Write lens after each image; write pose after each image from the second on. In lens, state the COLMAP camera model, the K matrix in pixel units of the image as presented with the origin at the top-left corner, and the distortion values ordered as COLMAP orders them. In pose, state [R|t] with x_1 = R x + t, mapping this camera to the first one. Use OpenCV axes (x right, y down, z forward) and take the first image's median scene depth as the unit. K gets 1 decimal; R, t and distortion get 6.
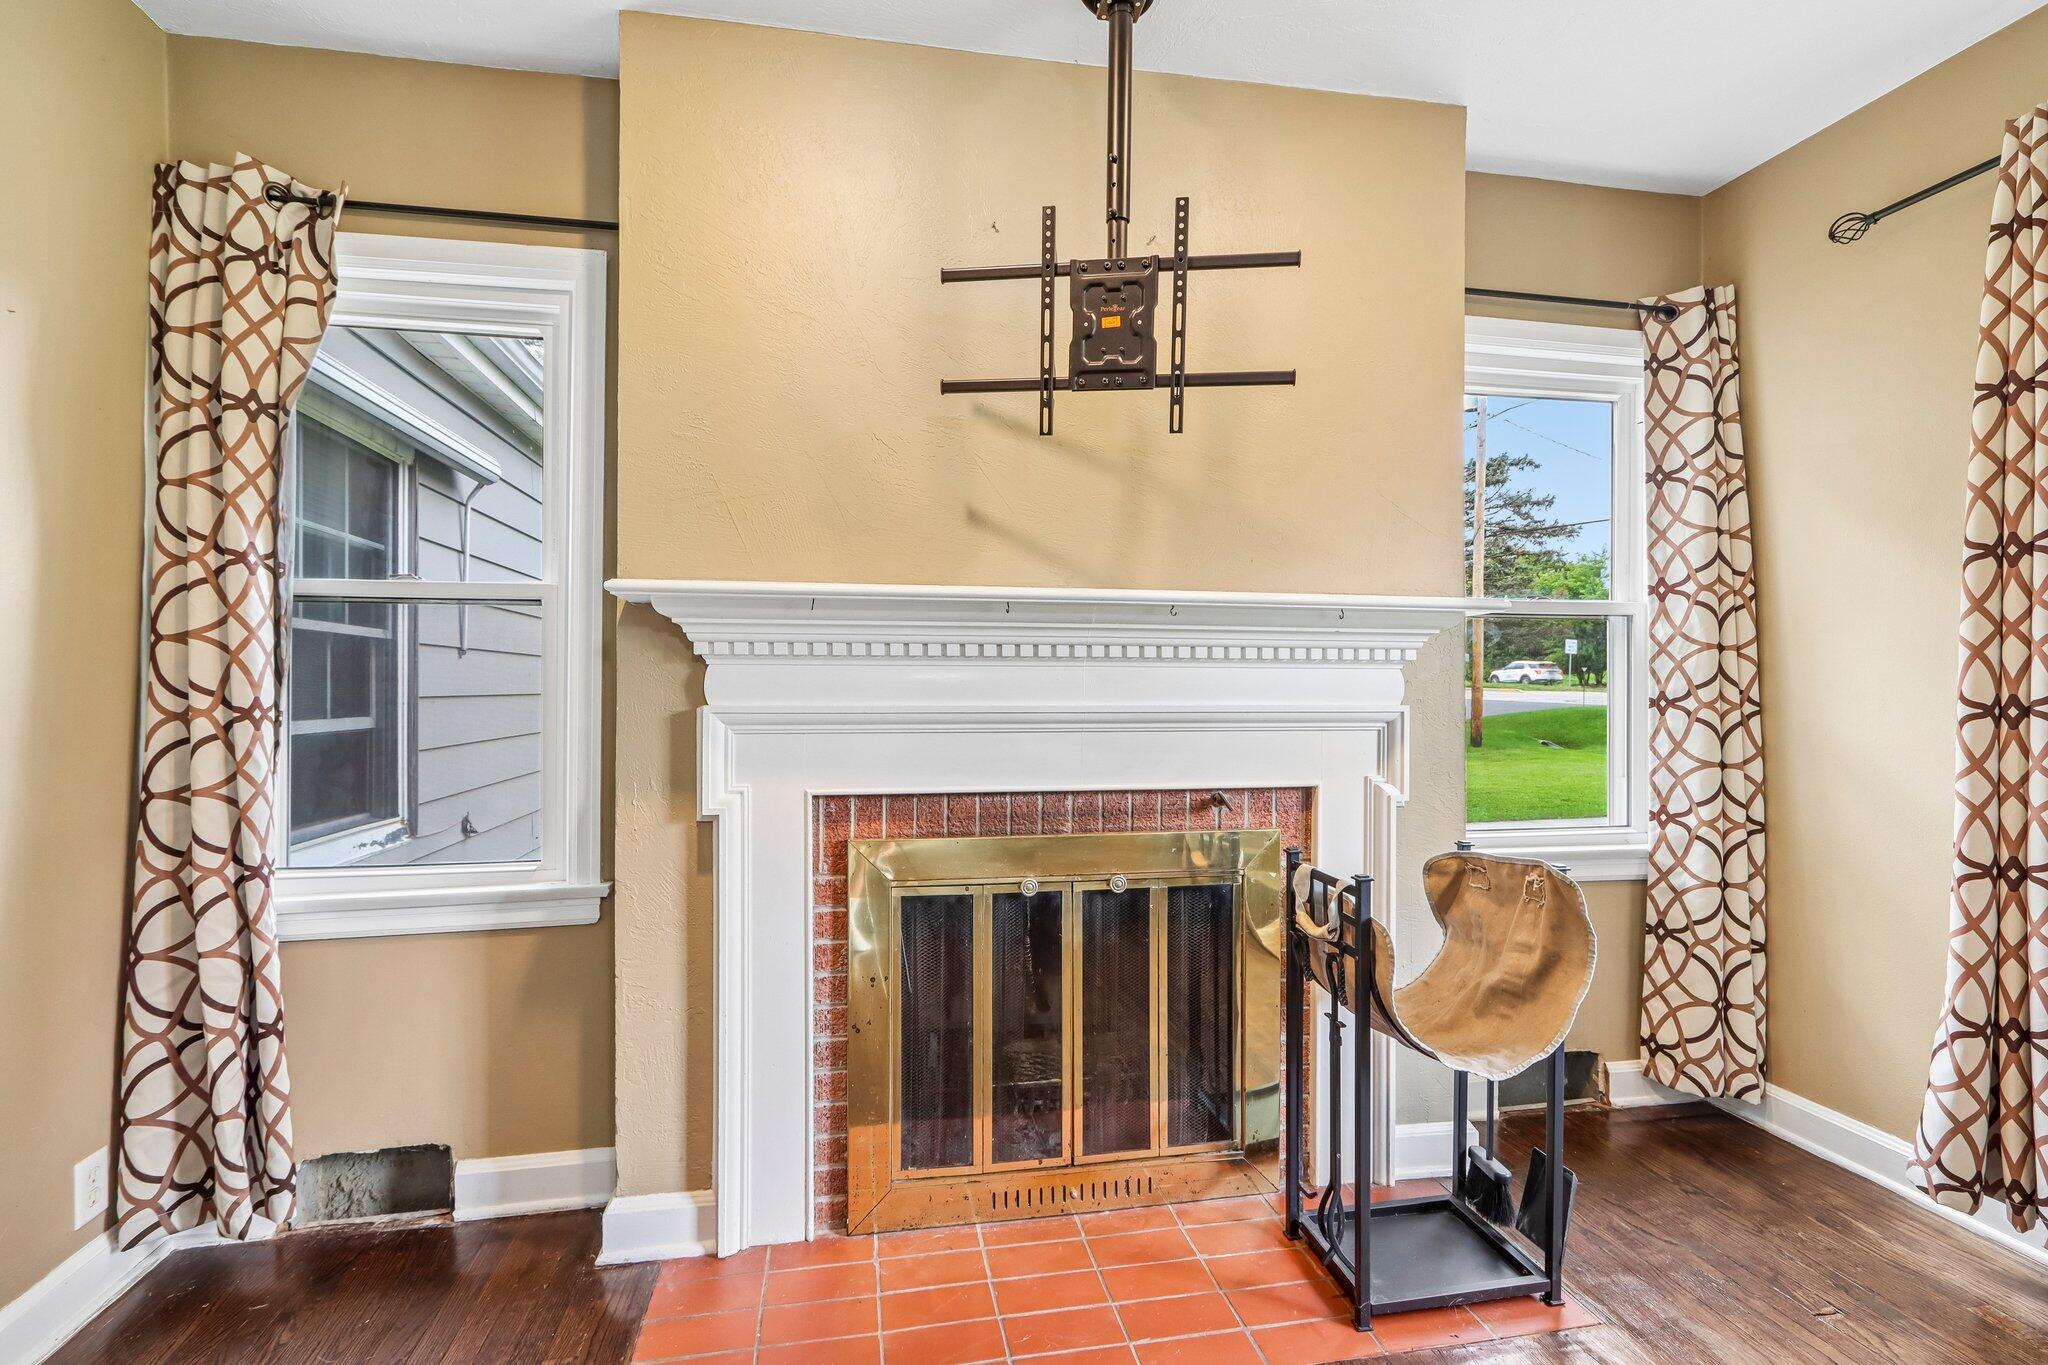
lens RADIAL K [[954.7, 0, 1023.0], [0, 954.7, 685.8], [0, 0, 1]] dist [-0.005184, 0.004428]
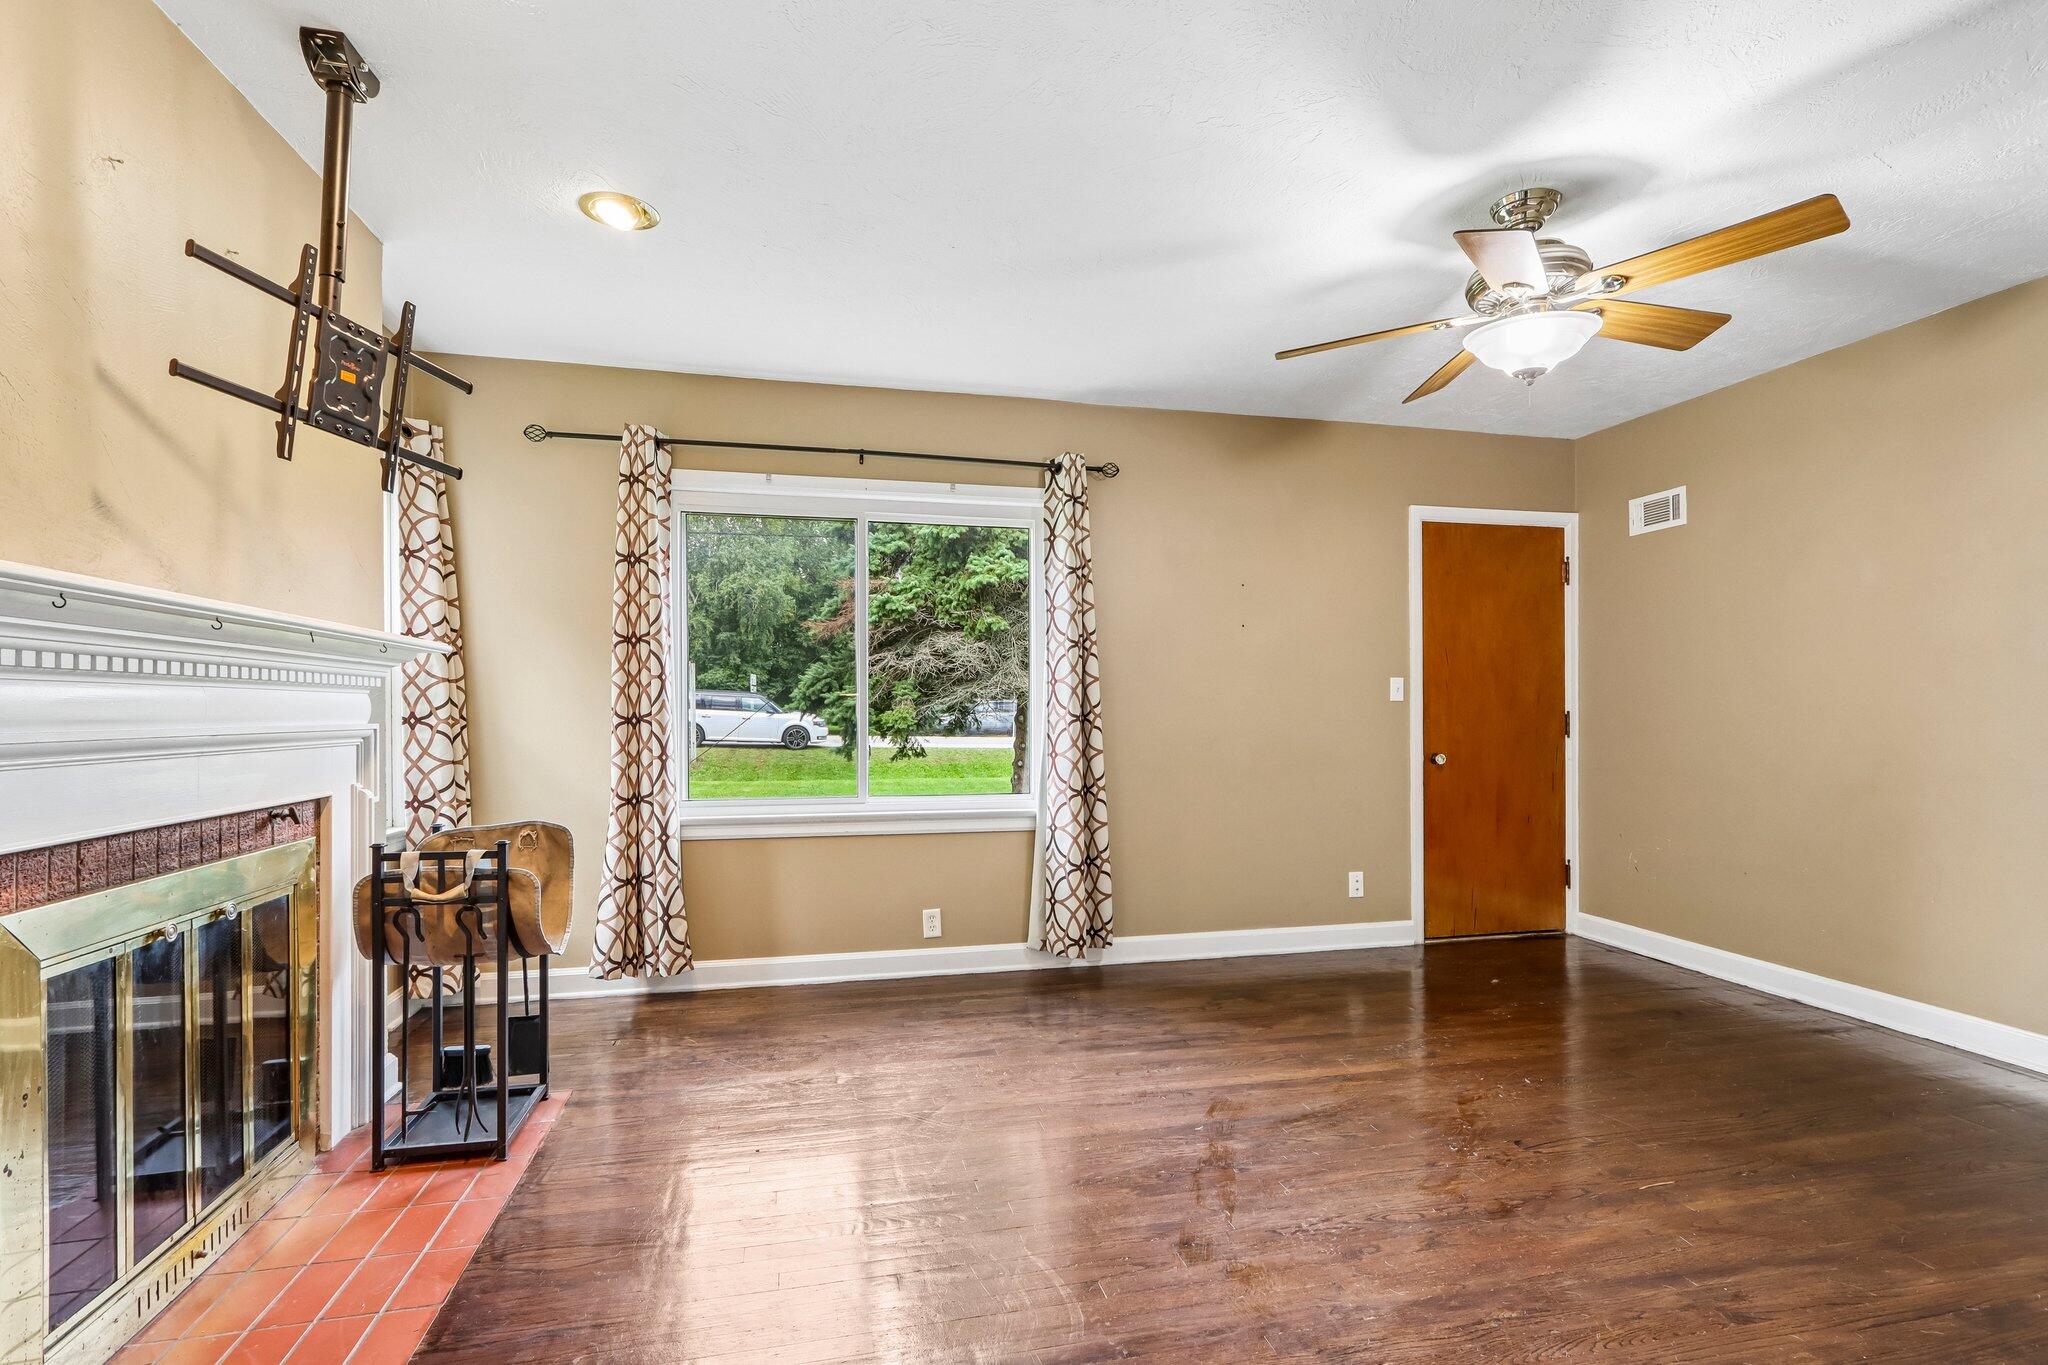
lens RADIAL K [[954.7, 0, 1031.4], [0, 954.7, 709.3], [0, 0, 1]] dist [-0.005184, 0.004428]
pose [[-0.046754, -0.000937, 0.998906, -0.935890], [0.000060, 1.000000, 0.000941, 0.001075], [-0.998906, 0.000104, -0.046754, 0.238423]]
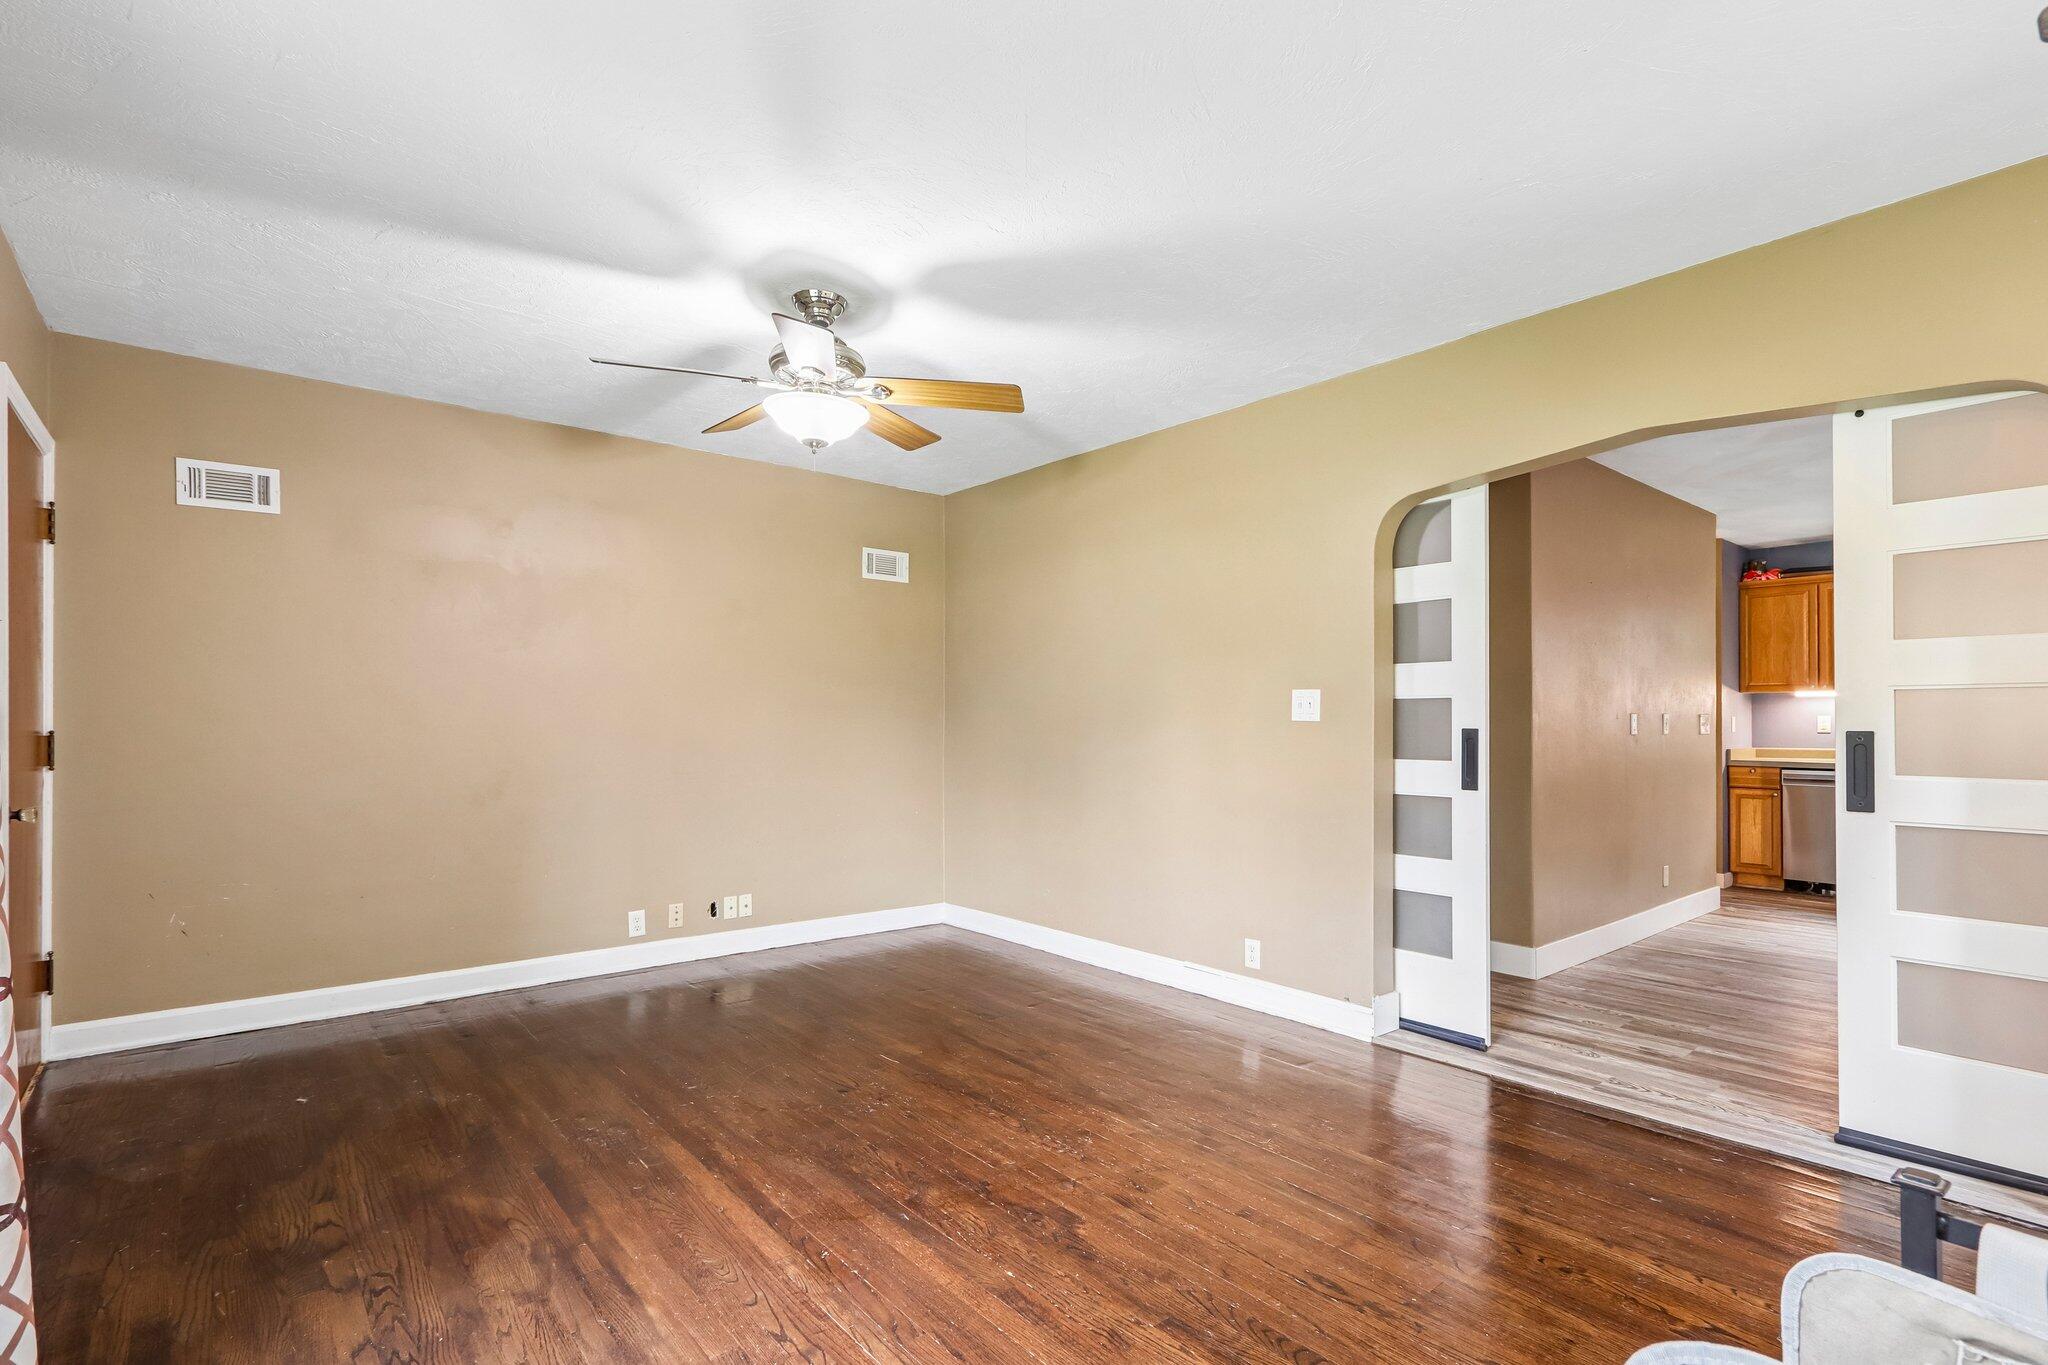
lens RADIAL K [[954.7, 0, 1013.1], [0, 954.7, 723.1], [0, 0, 1]] dist [-0.005184, 0.004428]
pose [[-0.881978, -0.000800, -0.471290, 0.776438], [-0.000234, 0.999999, -0.001259, -0.004368], [0.471290, -0.001001, -0.881978, 0.997473]]
